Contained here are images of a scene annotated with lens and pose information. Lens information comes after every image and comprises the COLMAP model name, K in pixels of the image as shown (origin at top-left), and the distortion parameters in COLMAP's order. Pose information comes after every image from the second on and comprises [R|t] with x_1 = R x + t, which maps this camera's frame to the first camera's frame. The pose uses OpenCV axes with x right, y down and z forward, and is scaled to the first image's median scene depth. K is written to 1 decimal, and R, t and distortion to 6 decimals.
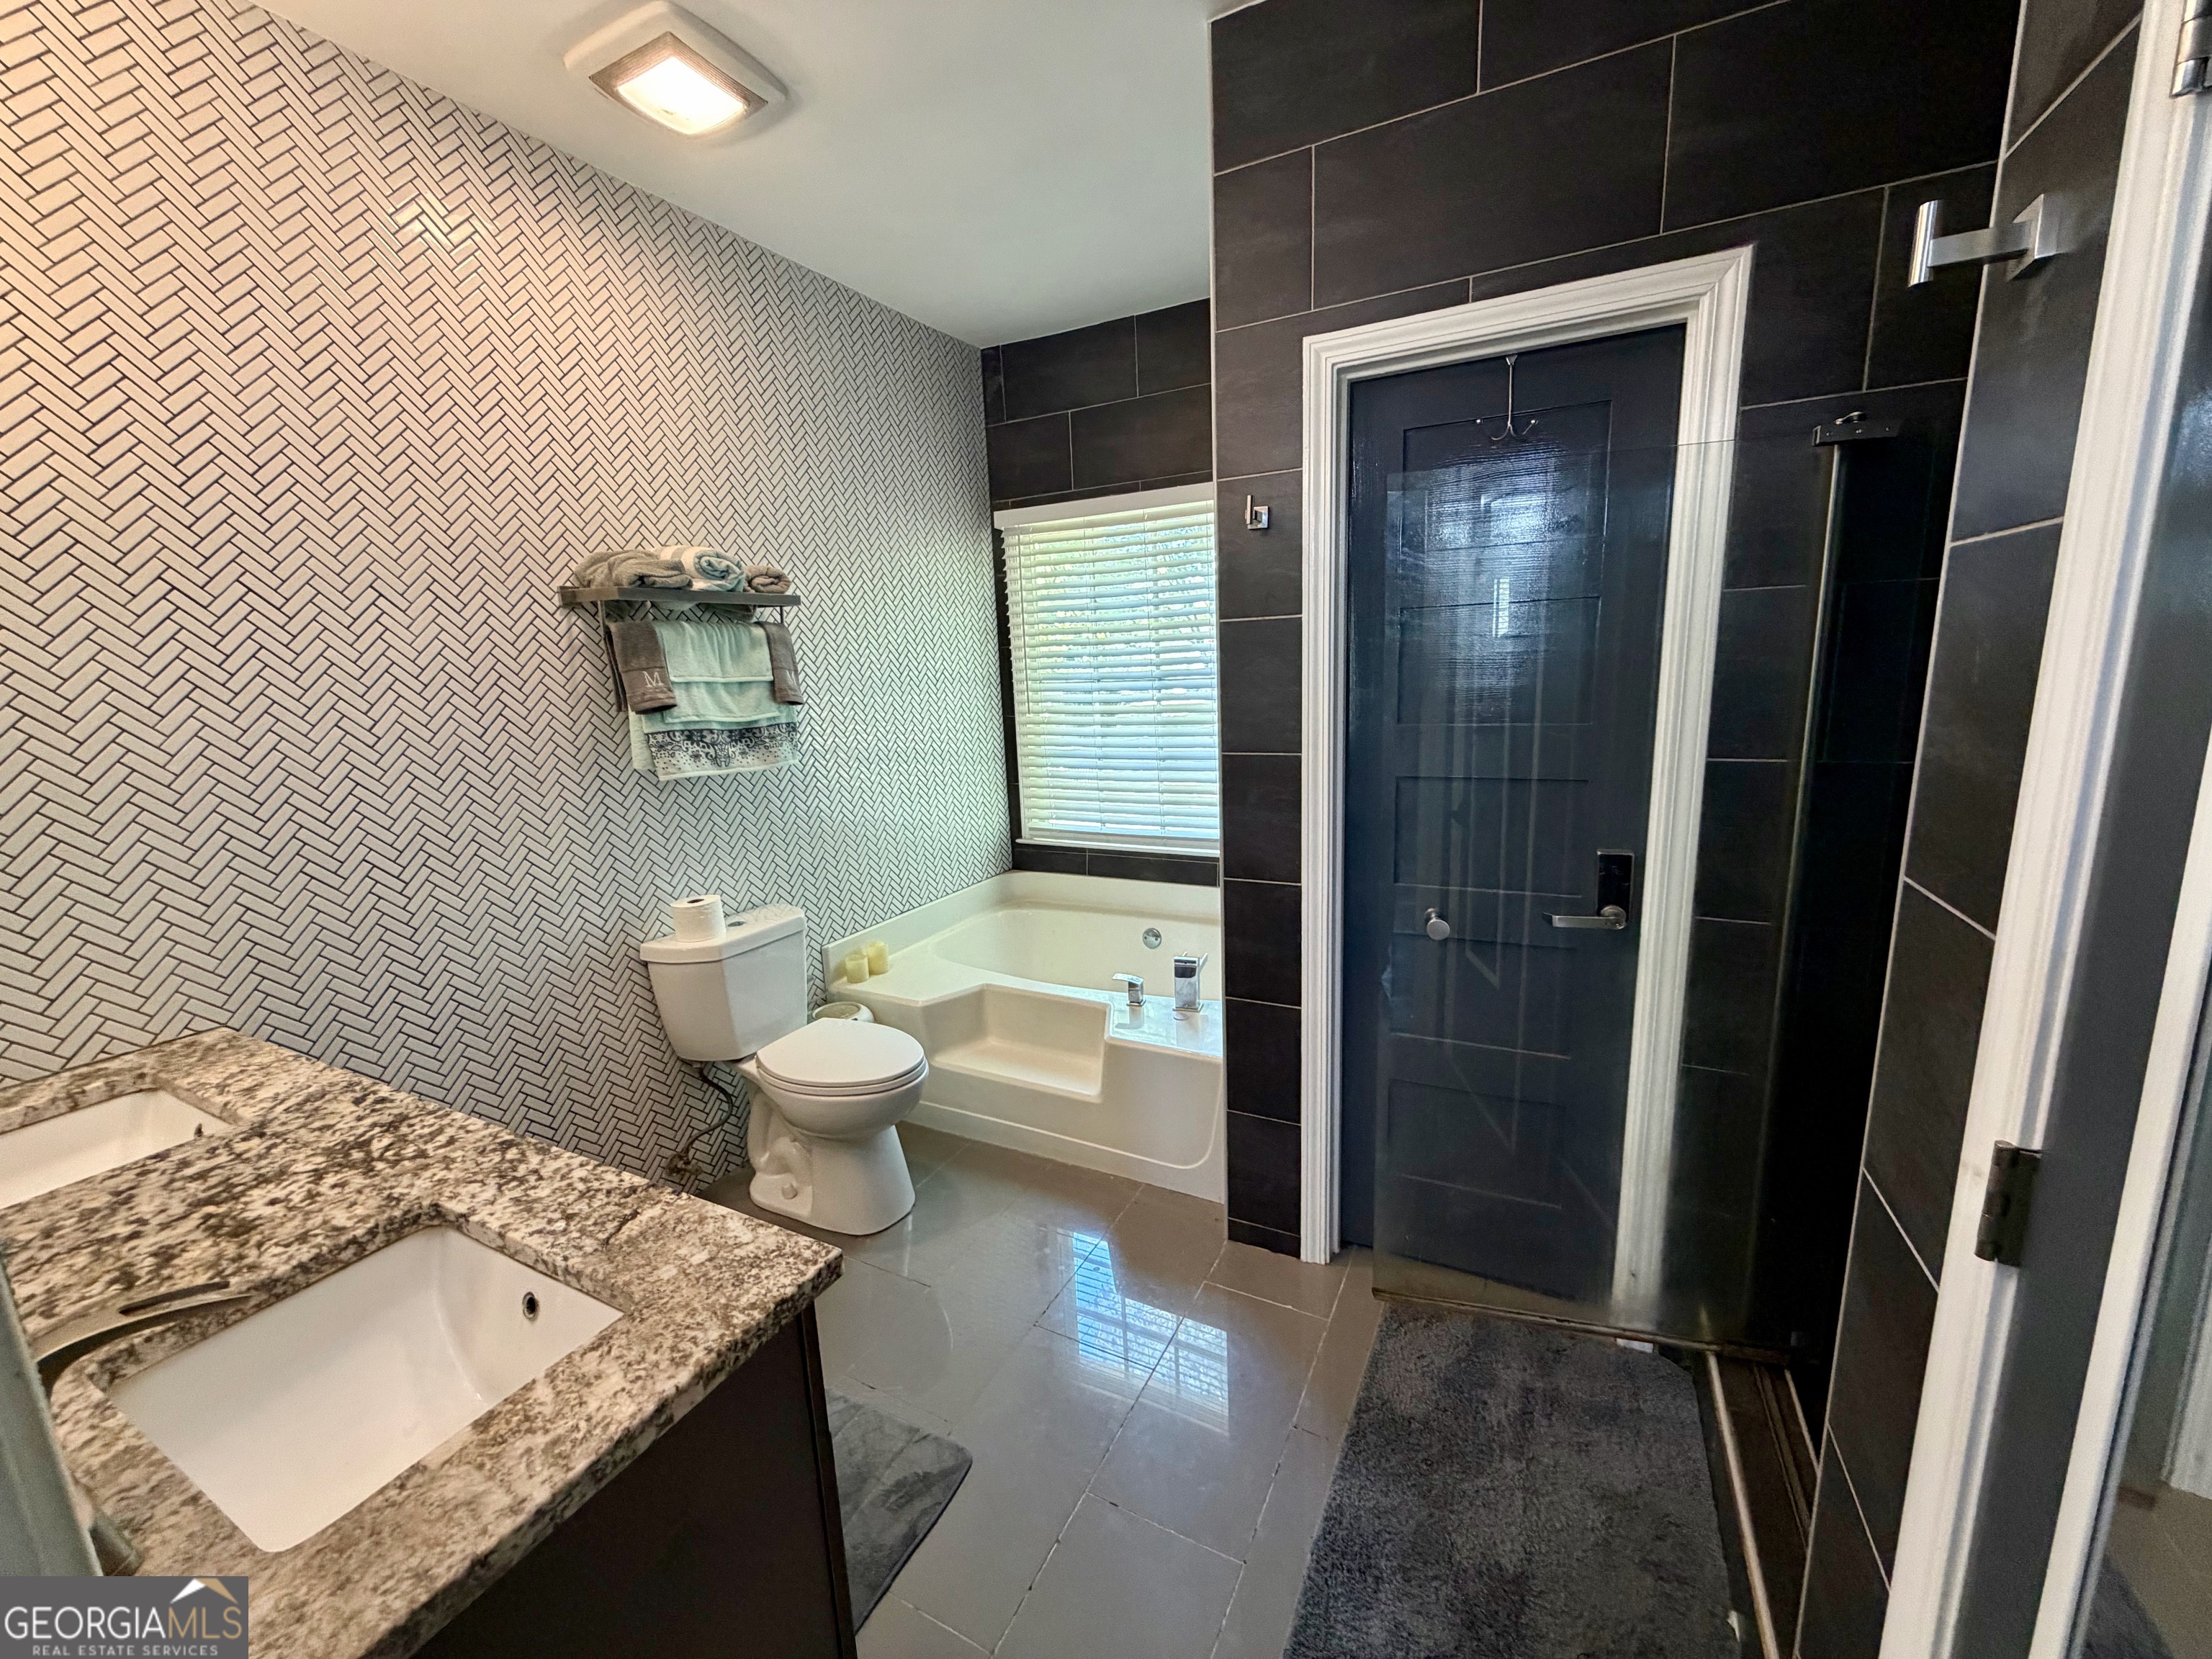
lens RADIAL K [[878.1, 0, 1095.4], [0, 878.1, 829.3], [0, 0, 1]] dist [-0.009342, 0.000493]
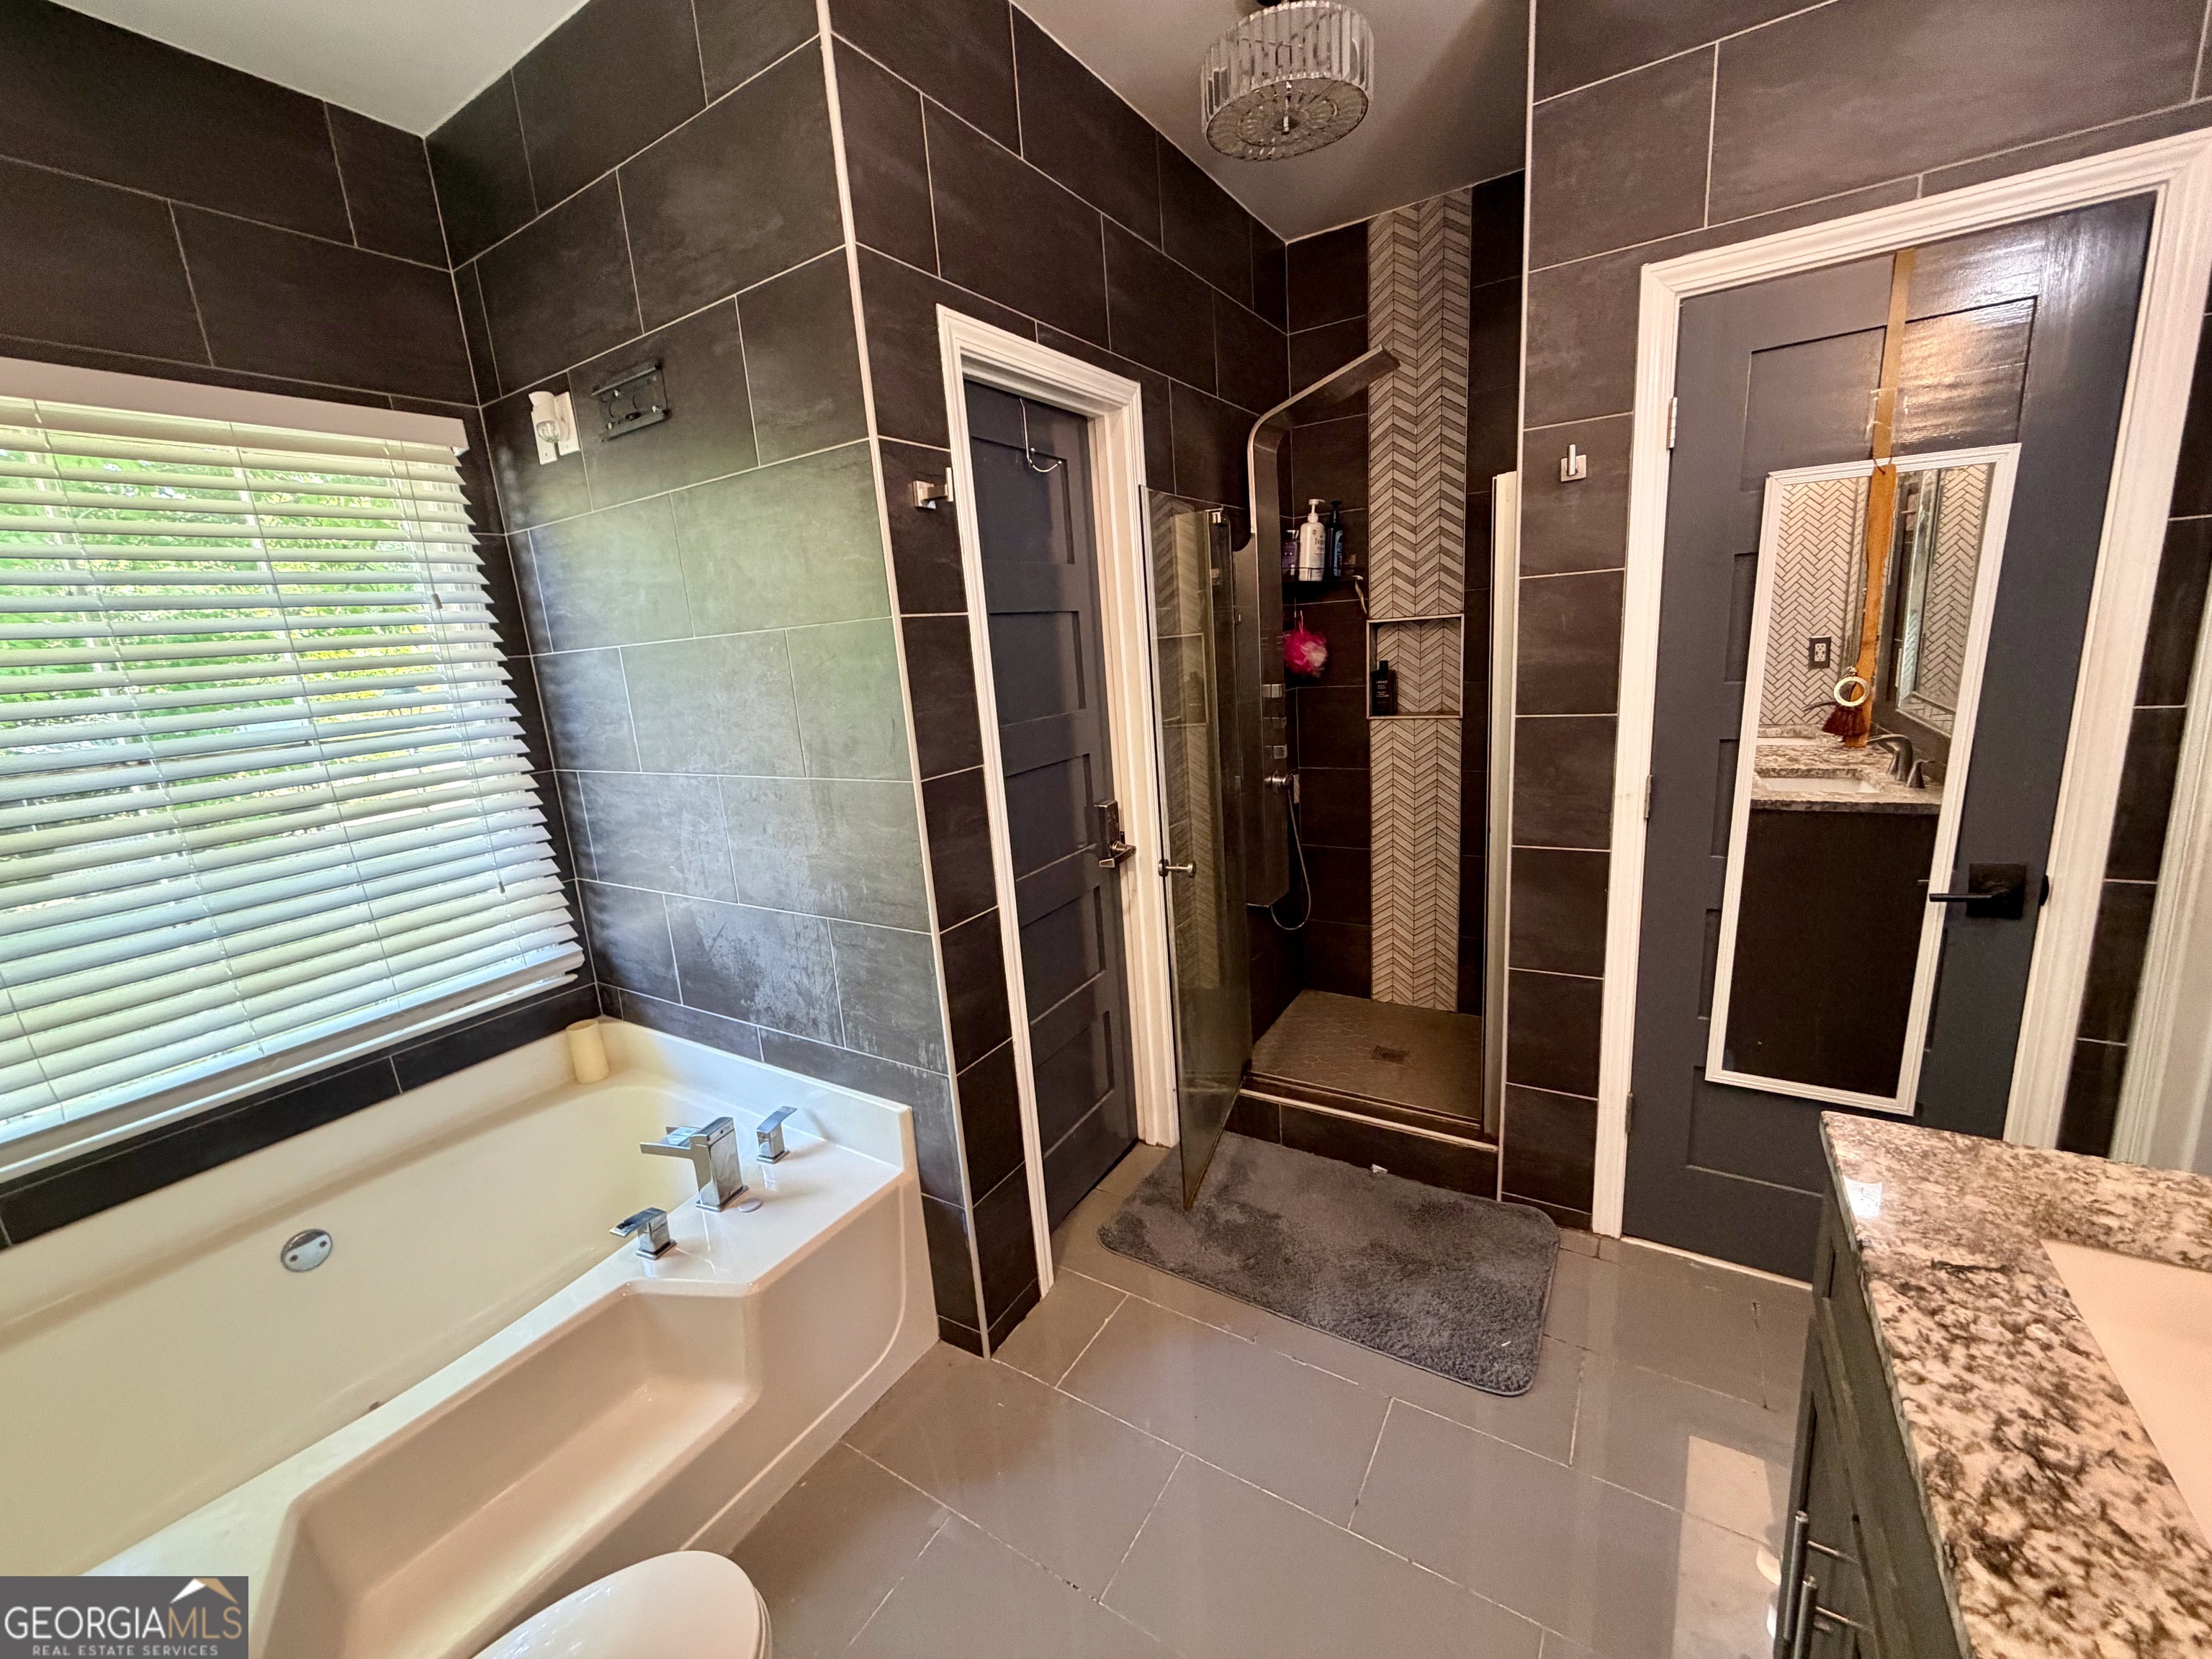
lens RADIAL K [[878.1, 0, 1097.4], [0, 878.1, 830.3], [0, 0, 1]] dist [-0.009342, 0.000493]
pose [[0.089798, -0.173332, 0.980761, -1.182362], [0.256989, 0.955425, 0.145325, -0.218934], [-0.962233, 0.238995, 0.130339, 1.401810]]
